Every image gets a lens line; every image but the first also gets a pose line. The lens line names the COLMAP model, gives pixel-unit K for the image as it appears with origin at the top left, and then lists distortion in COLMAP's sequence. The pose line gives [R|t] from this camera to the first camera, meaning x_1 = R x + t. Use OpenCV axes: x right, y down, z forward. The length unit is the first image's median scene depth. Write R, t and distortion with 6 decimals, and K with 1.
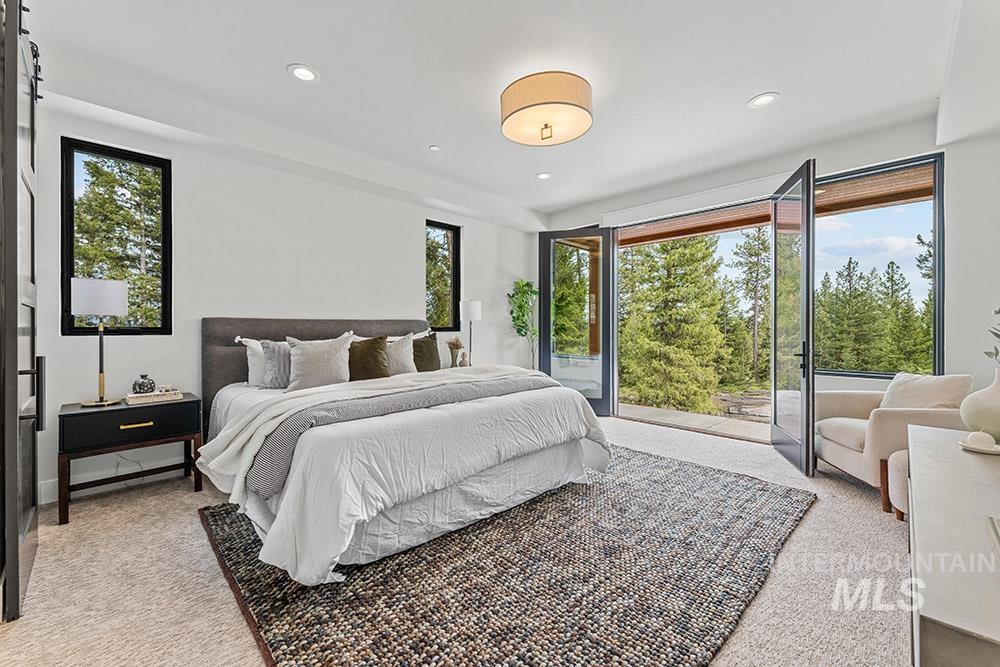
lens RADIAL K [[399.4, 0, 500.2], [0, 399.4, 329.9], [0, 0, 1]] dist [0.001396, 0.000093]
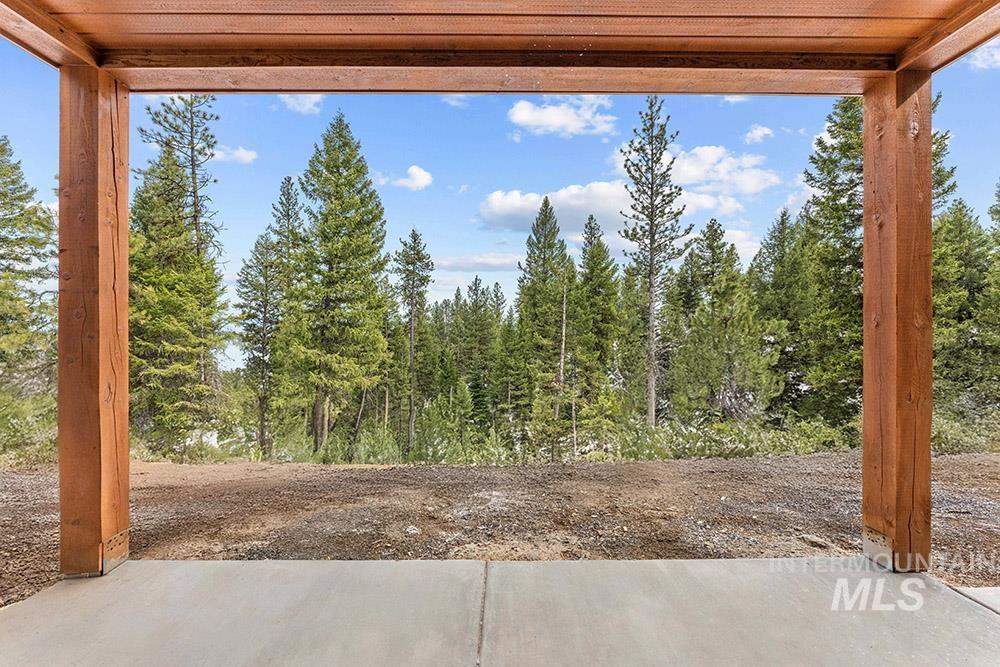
lens RADIAL K [[405.5, 0, 500.0], [0, 405.5, 333.5], [0, 0, 1]] dist [-0.000882, -0.000026]
pose [[0.699960, -0.001858, 0.714179, 0.072621], [0.003013, 0.999995, -0.000351, -0.001297], [-0.714175, 0.002397, 0.699963, 0.172644]]
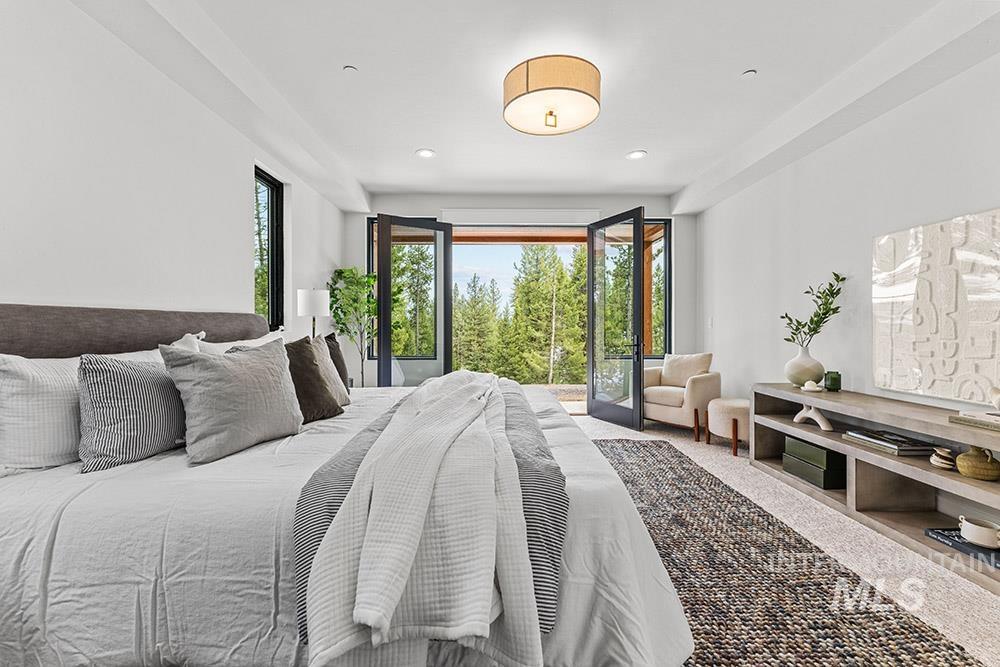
lens RADIAL K [[399.4, 0, 500.2], [0, 399.4, 329.9], [0, 0, 1]] dist [0.001396, 0.000093]
pose [[0.690757, -0.007627, 0.723047, -0.073619], [0.004579, 0.999970, 0.006173, -0.000200], [-0.723073, -0.000953, 0.690771, 0.048124]]
